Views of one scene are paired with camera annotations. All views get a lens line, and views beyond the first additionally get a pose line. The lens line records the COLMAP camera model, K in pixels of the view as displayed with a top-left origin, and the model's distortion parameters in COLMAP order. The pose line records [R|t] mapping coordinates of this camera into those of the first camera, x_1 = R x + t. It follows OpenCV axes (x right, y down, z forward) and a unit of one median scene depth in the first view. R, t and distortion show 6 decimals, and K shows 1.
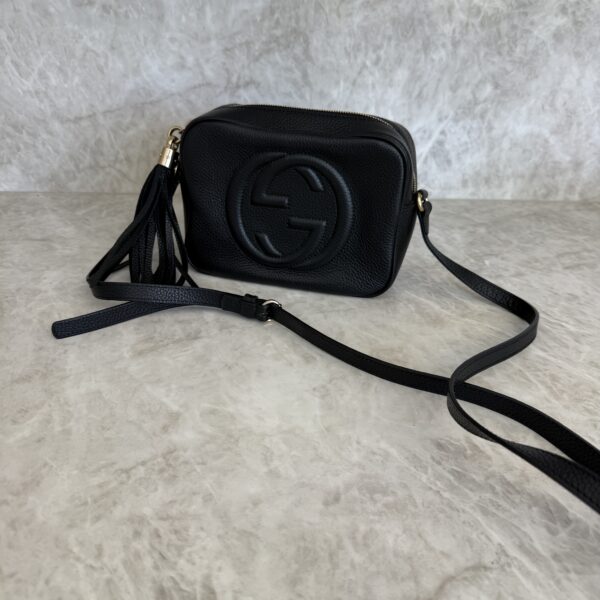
lens RADIAL K [[619.2, 0, 300.0], [0, 619.2, 300.0], [0, 0, 1]] dist [0.123812, -0.362311]
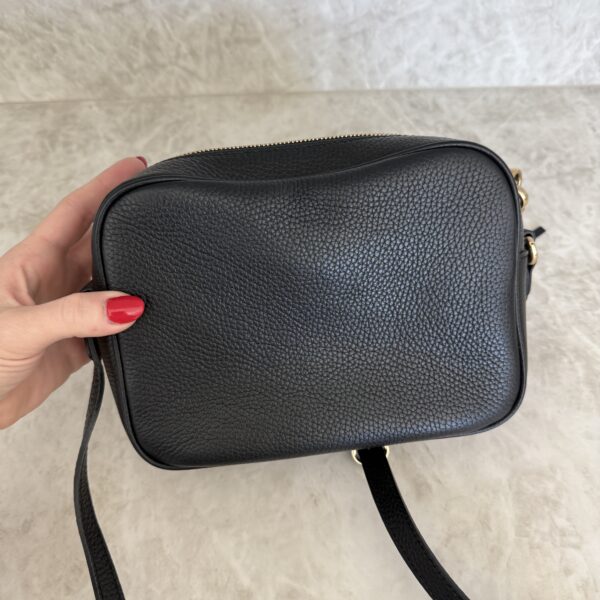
lens RADIAL K [[616.9, 0, 300.0], [0, 616.9, 300.0], [0, 0, 1]] dist [-0.048514, 0.013434]
pose [[0.977287, 0.054326, -0.204840, 0.006723], [0.047502, 0.885832, 0.461568, -0.299191], [0.206529, -0.460814, 0.863132, 0.288366]]
